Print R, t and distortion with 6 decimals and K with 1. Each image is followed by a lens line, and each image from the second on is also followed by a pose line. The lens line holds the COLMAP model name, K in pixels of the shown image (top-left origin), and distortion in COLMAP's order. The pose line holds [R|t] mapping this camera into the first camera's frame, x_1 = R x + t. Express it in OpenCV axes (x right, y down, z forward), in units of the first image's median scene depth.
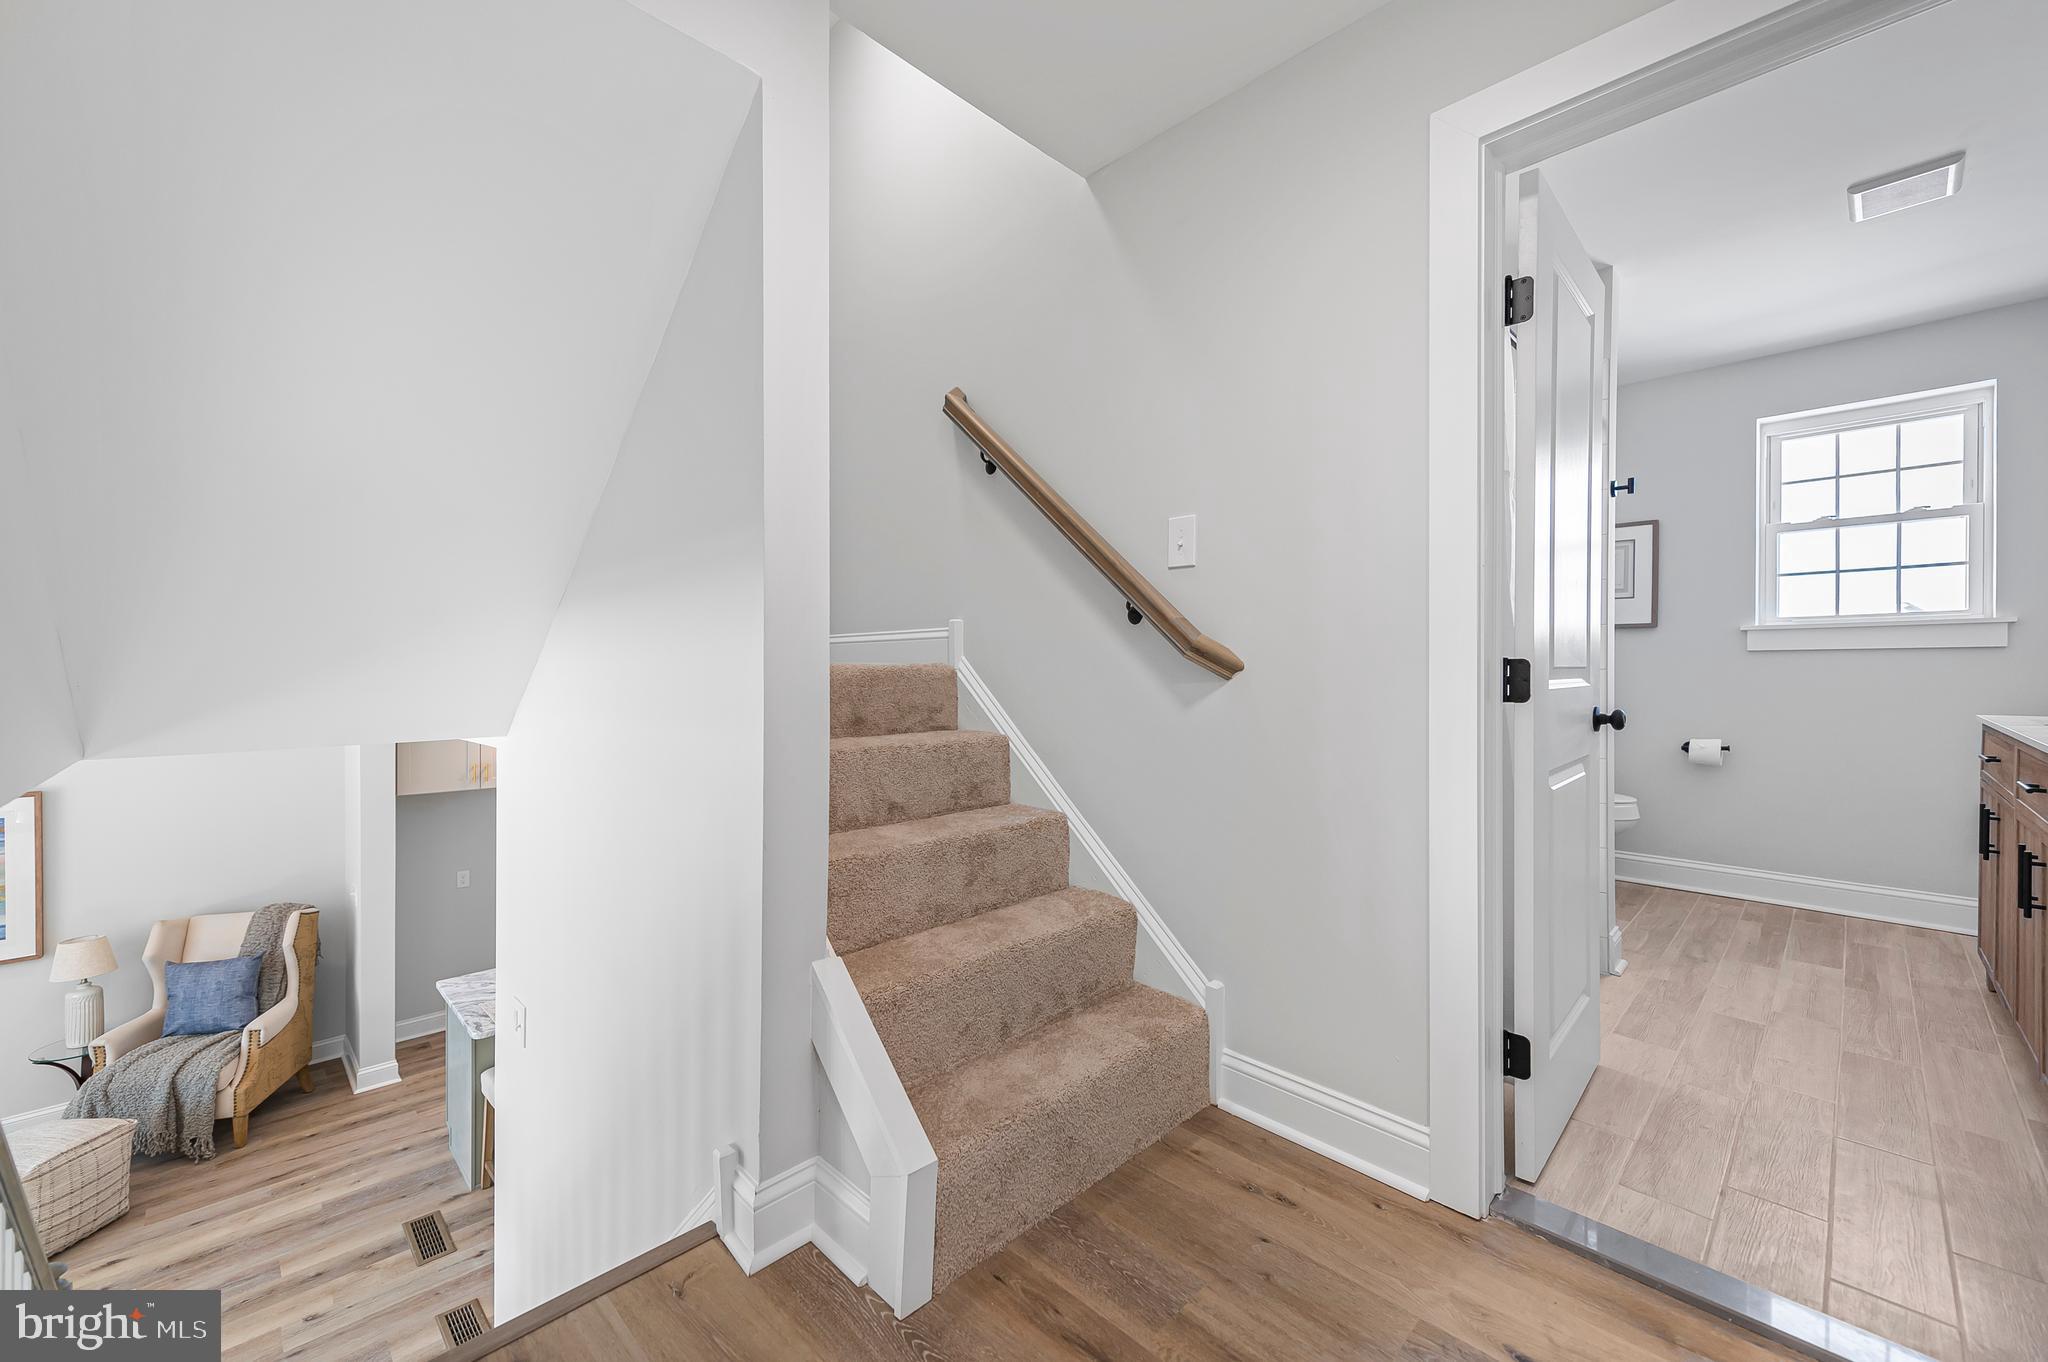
lens RADIAL K [[799.3, 0, 1024.0], [0, 799.3, 681.0], [0, 0, 1]] dist [-0.001001, -0.000080]
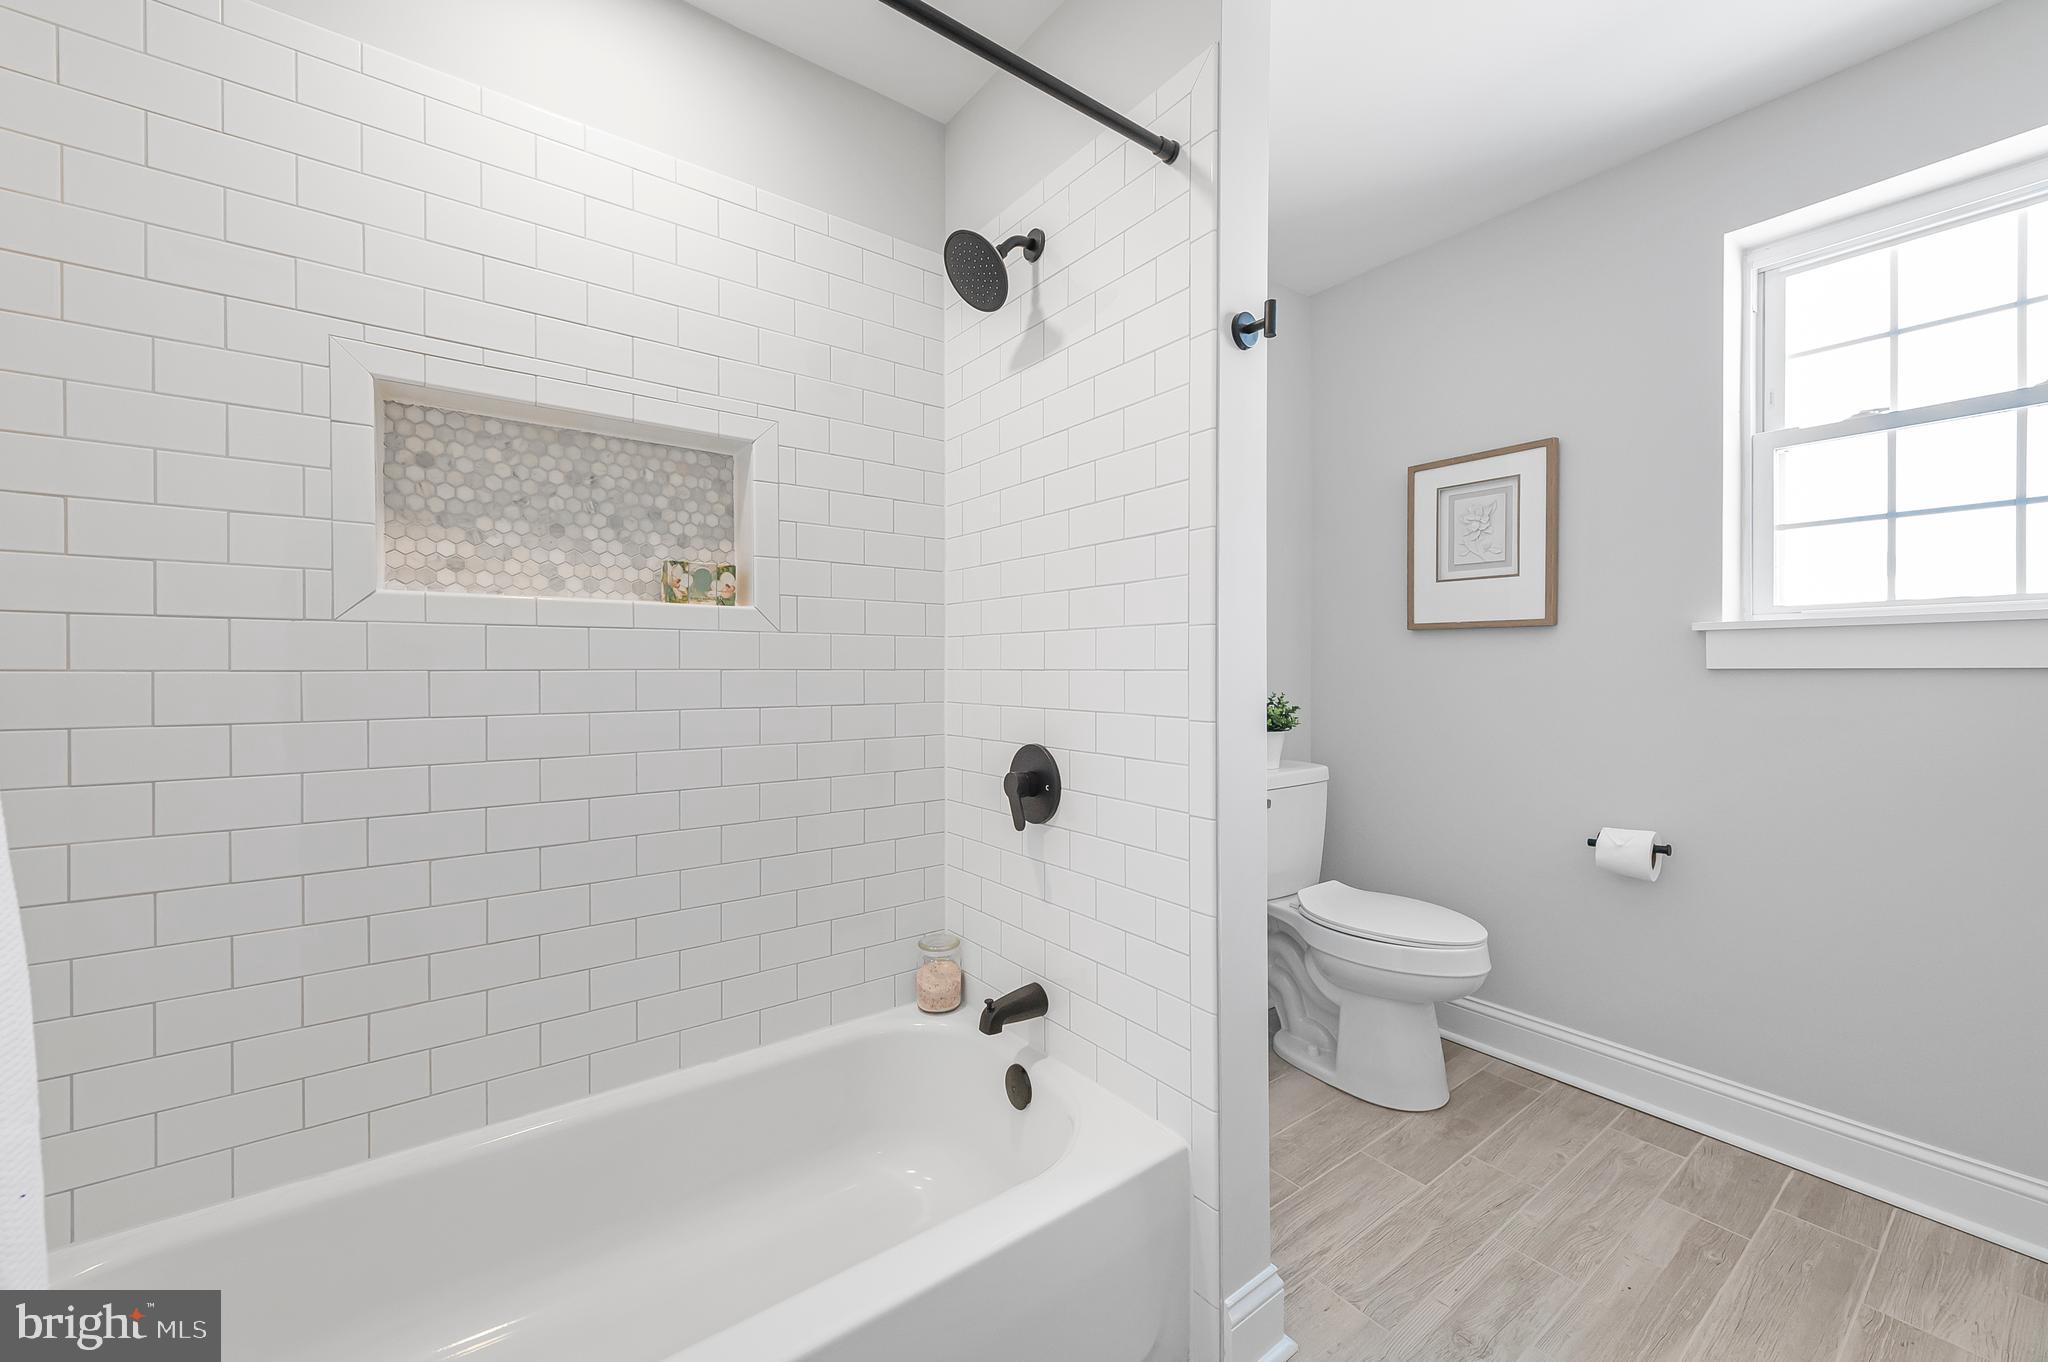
lens RADIAL K [[799.3, 0, 1024.0], [0, 799.3, 681.0], [0, 0, 1]] dist [-0.001001, -0.000080]
pose [[0.991247, -0.001101, -0.132012, 0.522410], [0.000825, 0.999997, -0.002146, -0.028800], [0.132014, 0.002018, 0.991246, 0.408171]]
